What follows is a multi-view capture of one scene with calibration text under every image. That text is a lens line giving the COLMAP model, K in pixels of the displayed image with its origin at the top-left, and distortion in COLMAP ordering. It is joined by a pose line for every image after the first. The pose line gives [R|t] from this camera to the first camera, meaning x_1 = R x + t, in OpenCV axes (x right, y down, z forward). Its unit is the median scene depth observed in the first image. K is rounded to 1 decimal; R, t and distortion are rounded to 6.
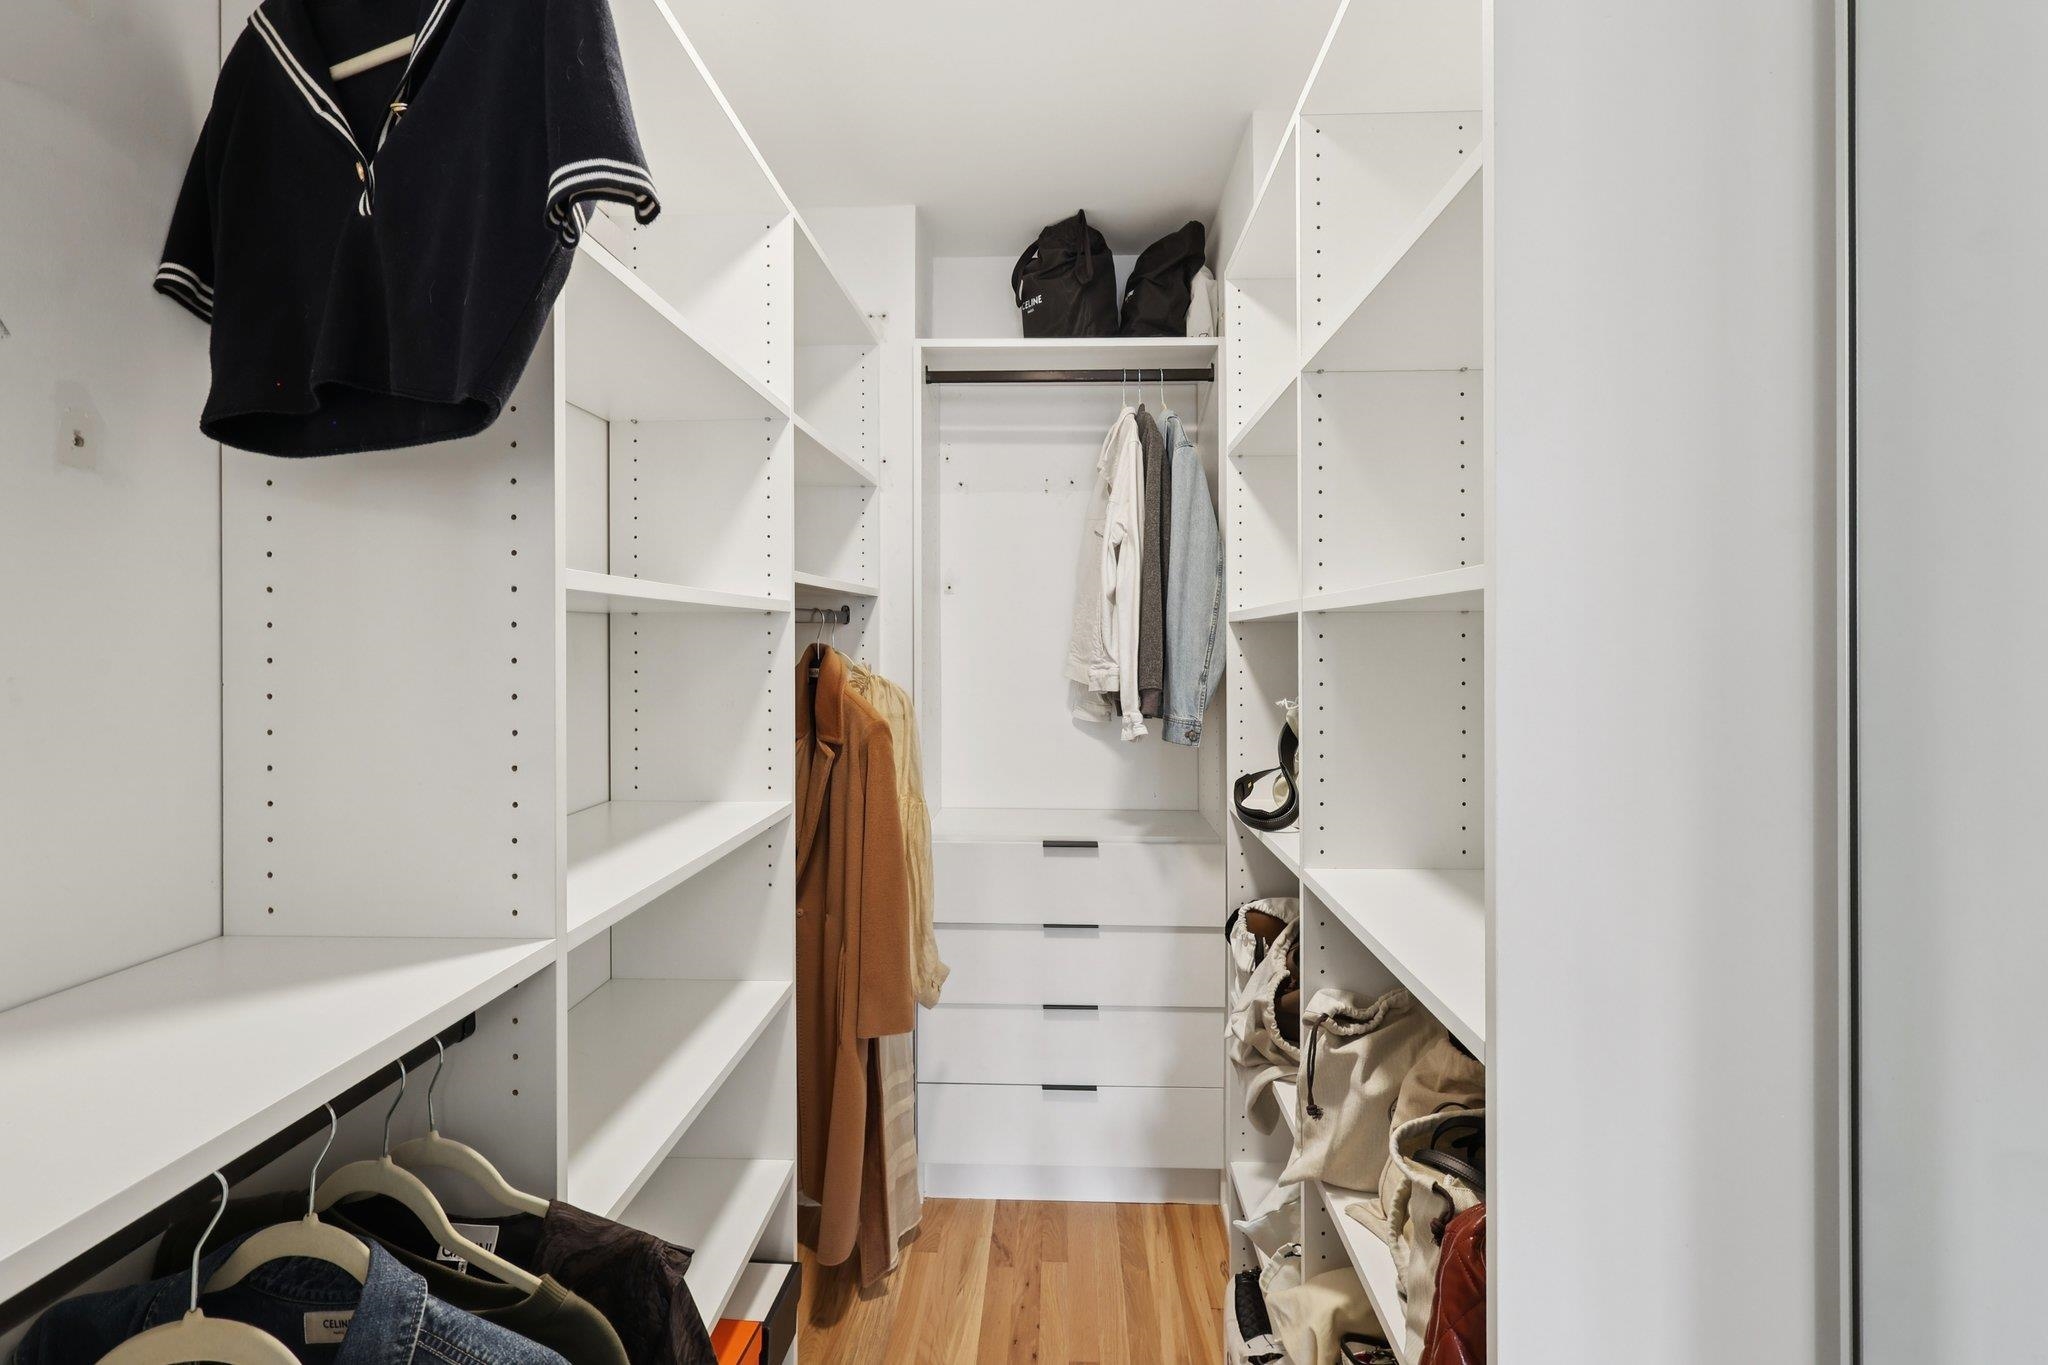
lens RADIAL K [[951.1, 0, 1021.3], [0, 951.1, 662.7], [0, 0, 1]] dist [-0.000273, -0.000002]
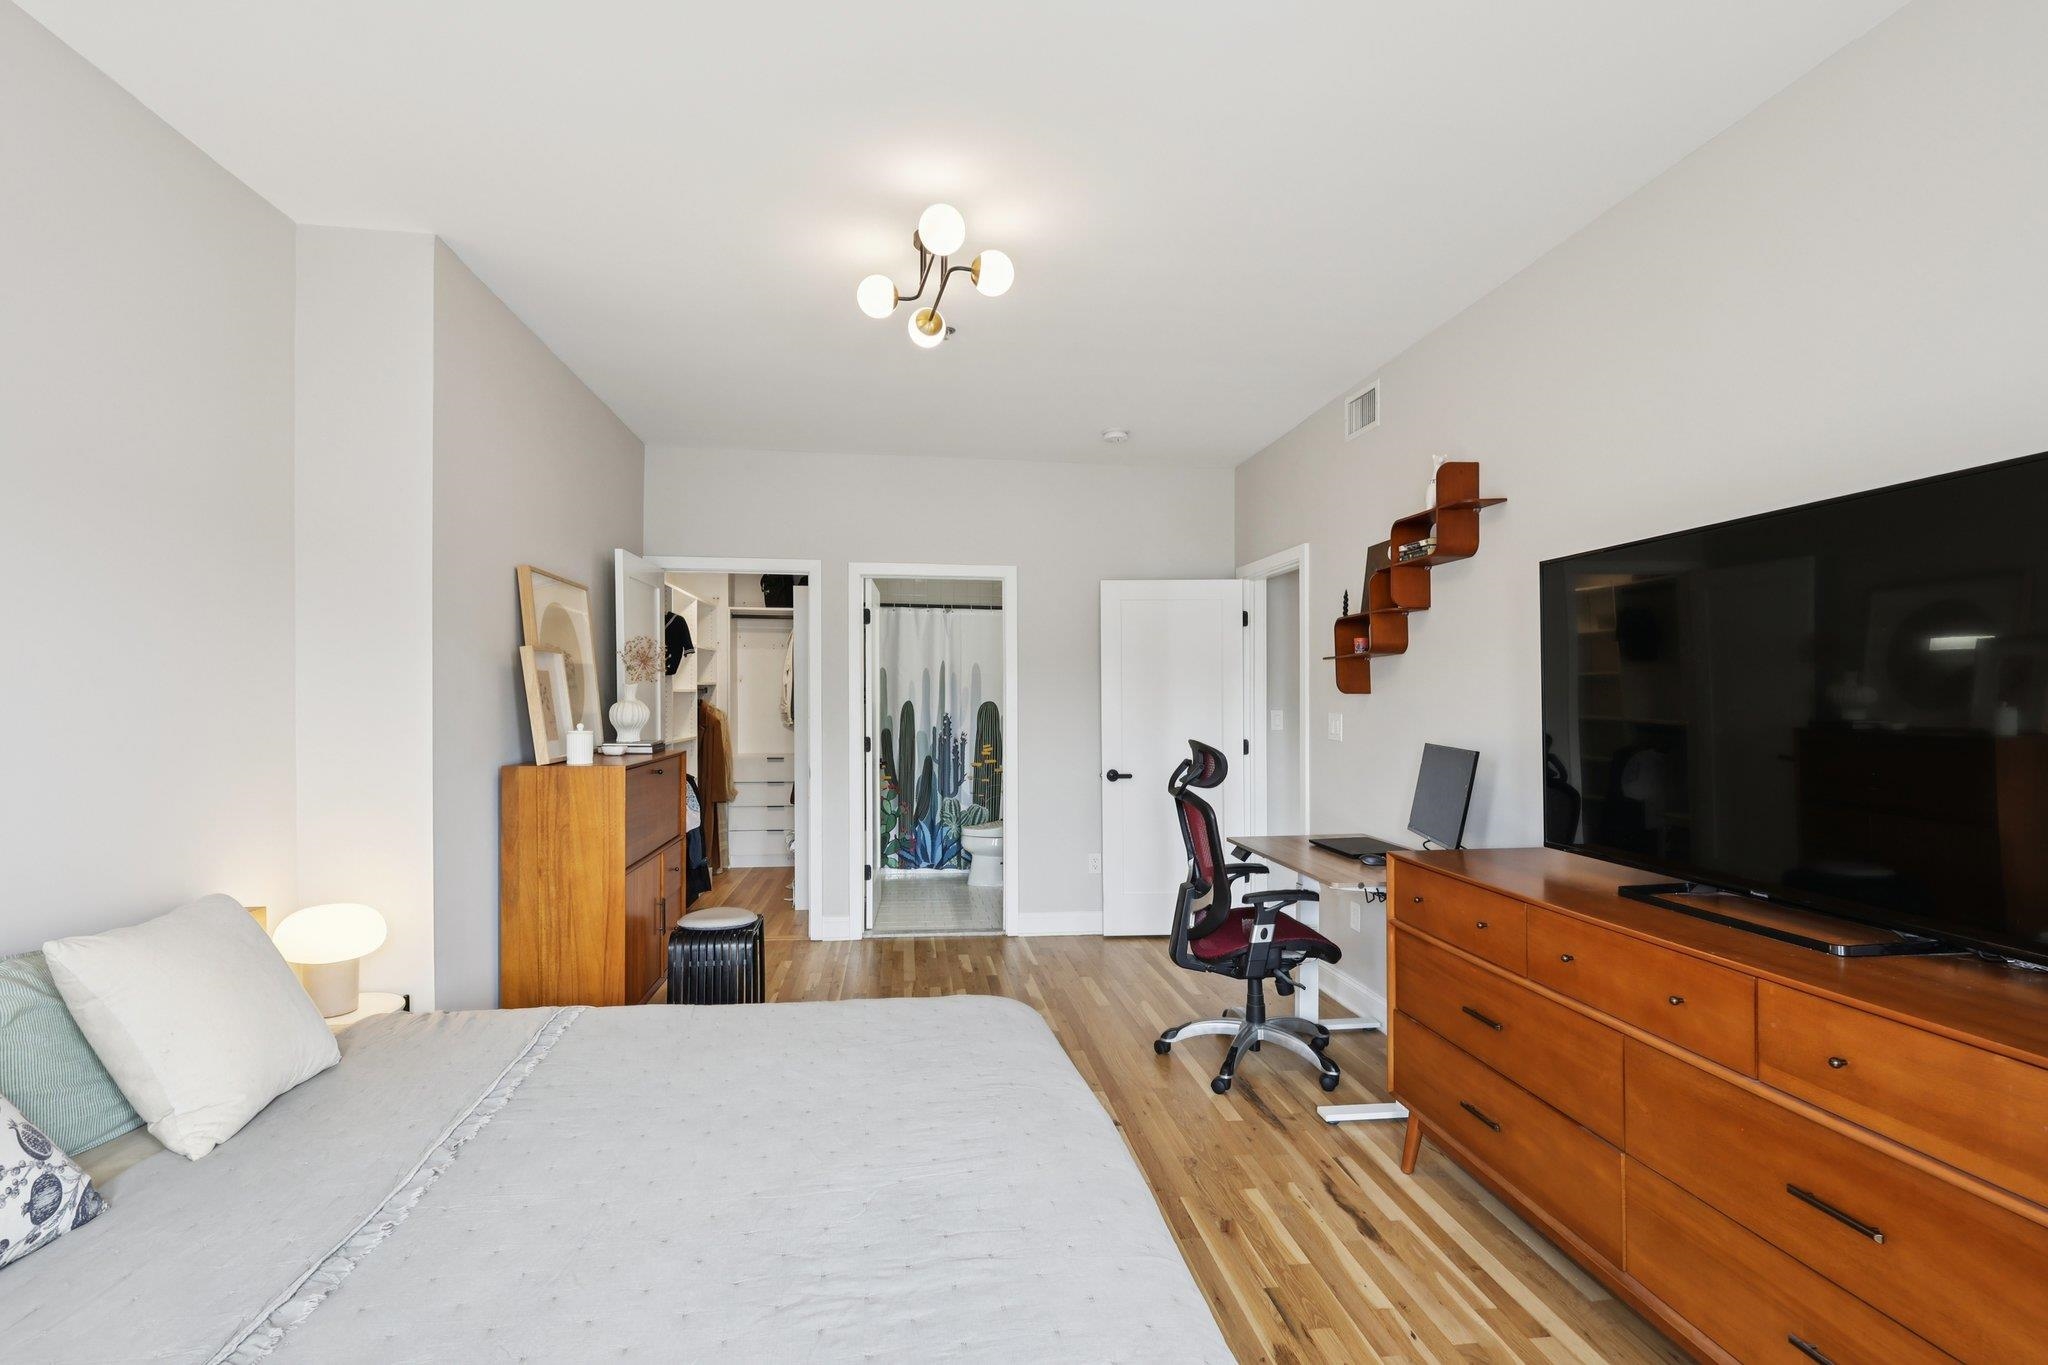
lens RADIAL K [[951.1, 0, 1032.6], [0, 951.1, 695.0], [0, 0, 1]] dist [-0.000273, -0.000002]
pose [[0.983875, -0.002620, 0.178838, 0.365232], [0.006296, 0.999780, -0.019991, 0.043373], [-0.178746, 0.020795, 0.983675, -2.640441]]
